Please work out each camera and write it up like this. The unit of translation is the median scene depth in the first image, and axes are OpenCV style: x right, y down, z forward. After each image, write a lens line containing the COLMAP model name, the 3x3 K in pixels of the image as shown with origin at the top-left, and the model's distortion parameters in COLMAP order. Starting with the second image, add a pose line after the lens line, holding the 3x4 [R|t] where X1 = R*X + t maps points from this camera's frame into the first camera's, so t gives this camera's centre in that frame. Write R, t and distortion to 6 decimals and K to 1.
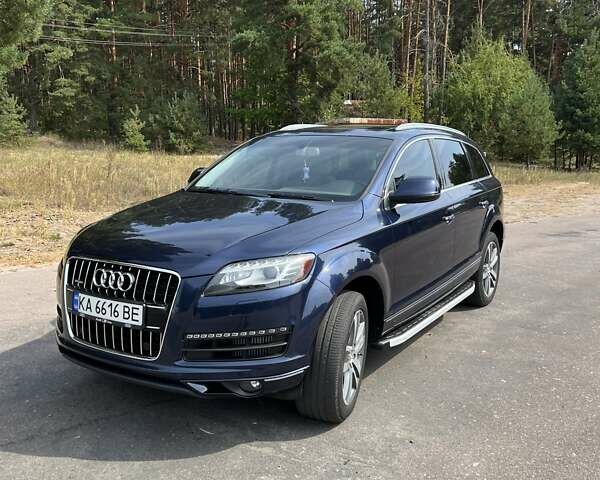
lens RADIAL K [[603.3, 0, 306.4], [0, 603.3, 233.4], [0, 0, 1]] dist [0.039141, 0.000000]
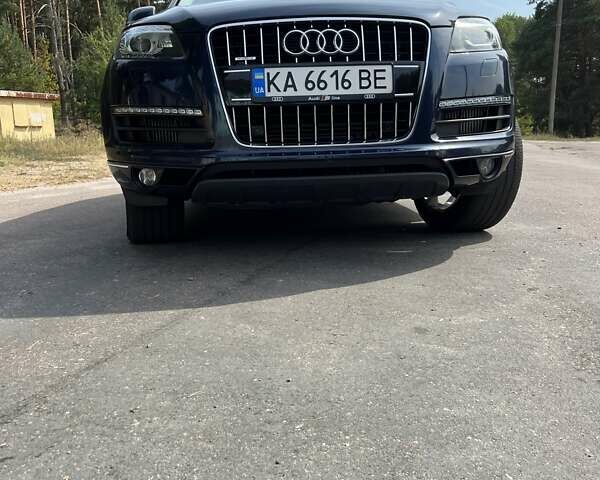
lens RADIAL K [[603.3, 0, 306.5], [0, 603.3, 237.5], [0, 0, 1]] dist [0.039141, 0.000000]
pose [[0.822087, -0.135285, 0.553056, -0.738286], [0.126243, 0.990494, 0.054635, 0.255299], [-0.555189, 0.024905, 0.831351, 0.412815]]
